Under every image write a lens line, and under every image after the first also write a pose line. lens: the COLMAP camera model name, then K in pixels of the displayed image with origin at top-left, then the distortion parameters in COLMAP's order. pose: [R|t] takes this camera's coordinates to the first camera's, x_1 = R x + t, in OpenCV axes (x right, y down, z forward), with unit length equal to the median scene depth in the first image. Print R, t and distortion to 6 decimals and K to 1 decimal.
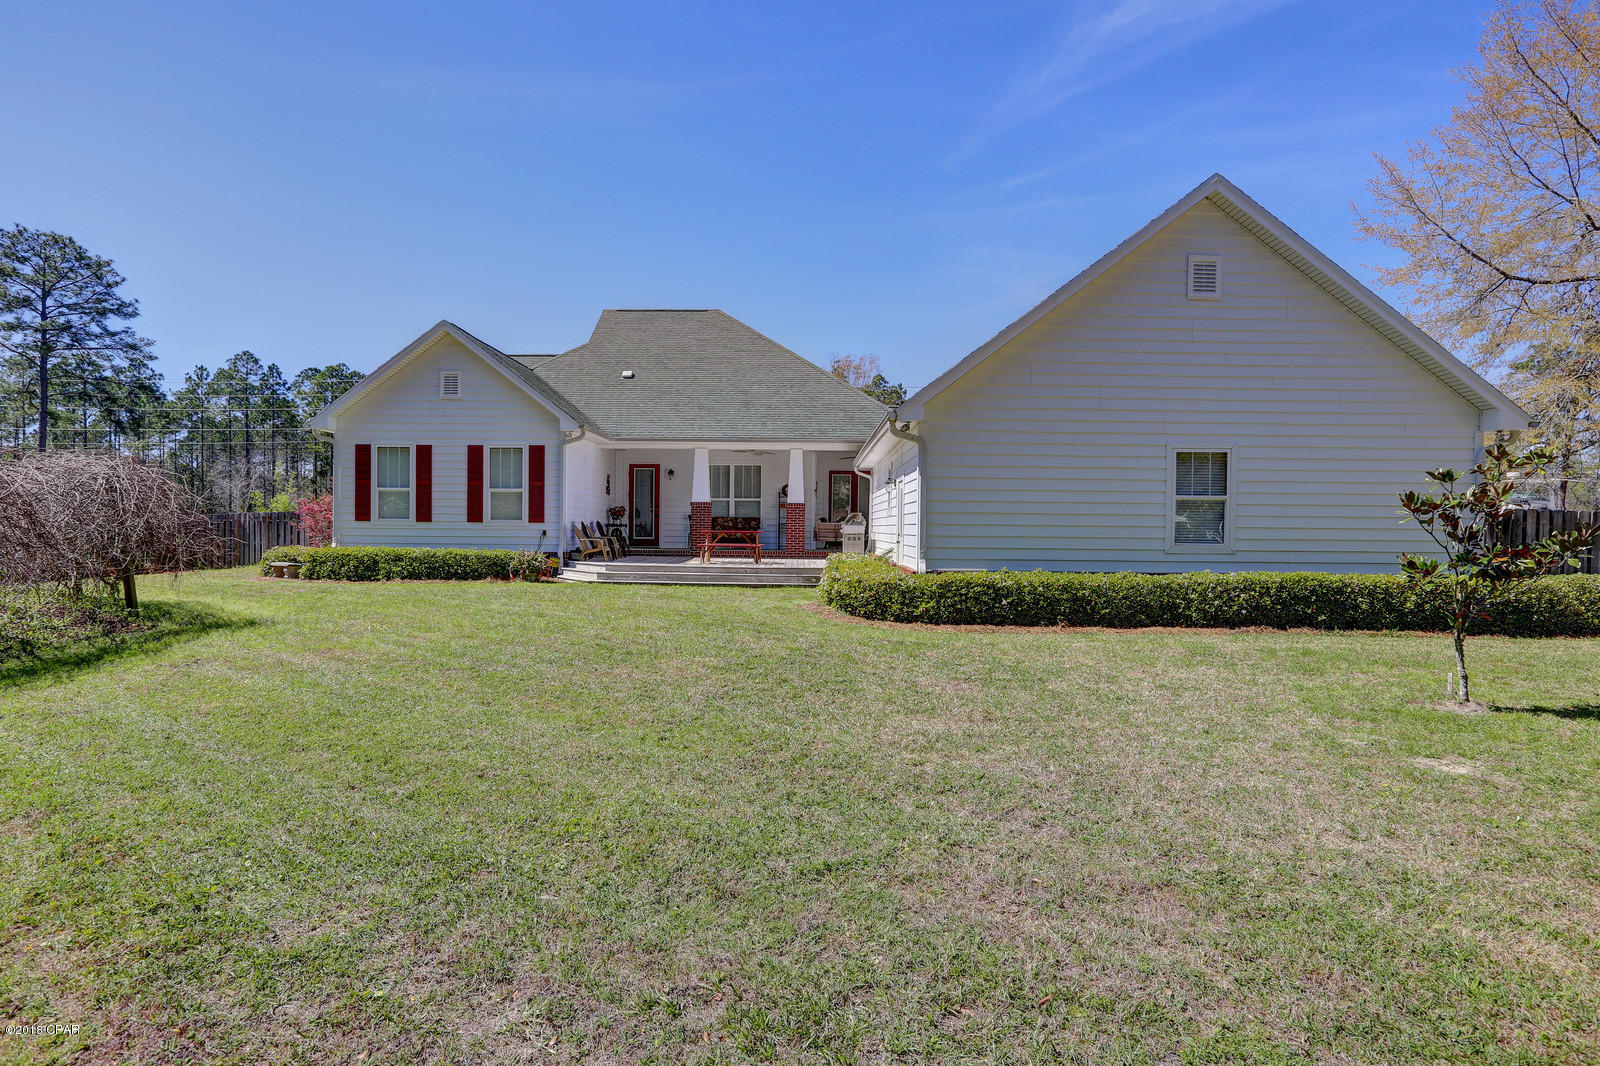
lens RADIAL K [[884.6, 0, 800.0], [0, 884.6, 533.0], [0, 0, 1]] dist [0.000698, 0.000072]
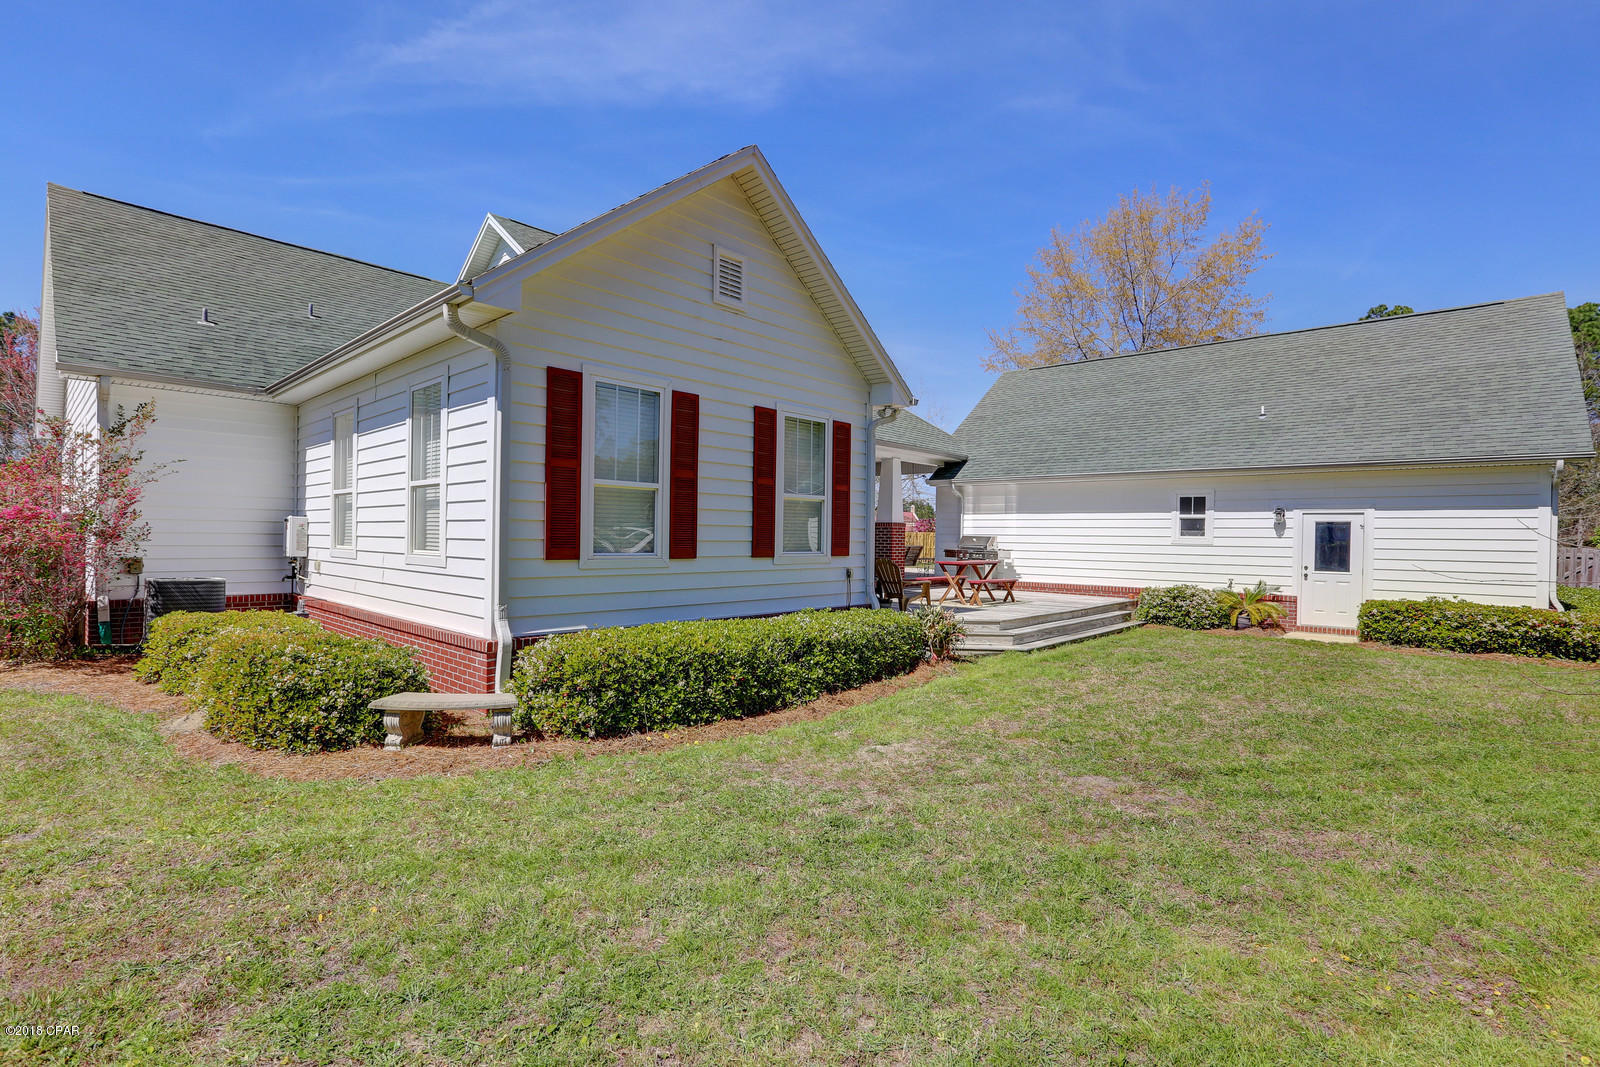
lens RADIAL K [[735.3, 0, 789.6], [0, 735.3, 534.0], [0, 0, 1]] dist [-0.056649, 0.026864]
pose [[0.654757, 0.002255, 0.755836, -0.679167], [-0.001605, 0.999997, -0.001594, -0.025119], [-0.755838, -0.000169, 0.654759, 0.709231]]
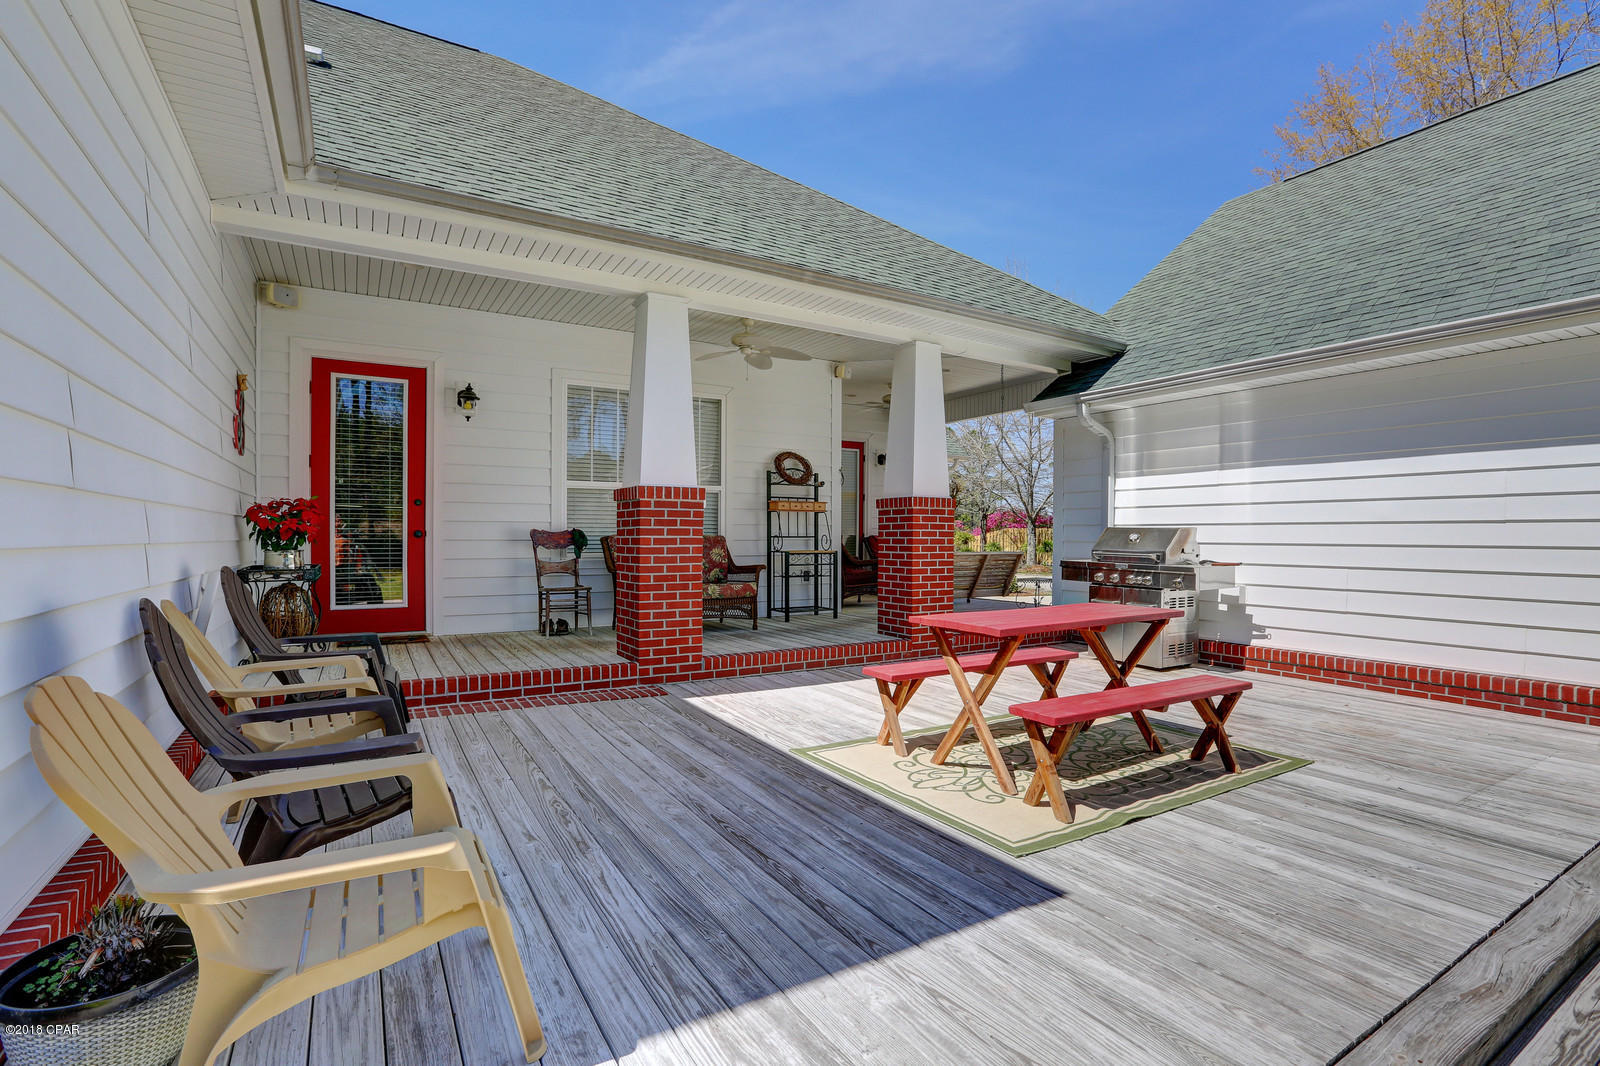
lens RADIAL K [[735.3, 0, 789.6], [0, 735.3, 533.5], [0, 0, 1]] dist [-0.056649, 0.026864]
pose [[0.843268, -0.005195, 0.537469, -0.234684], [0.007649, 0.999968, -0.002335, -0.022301], [-0.537439, 0.006081, 0.843281, 0.896639]]
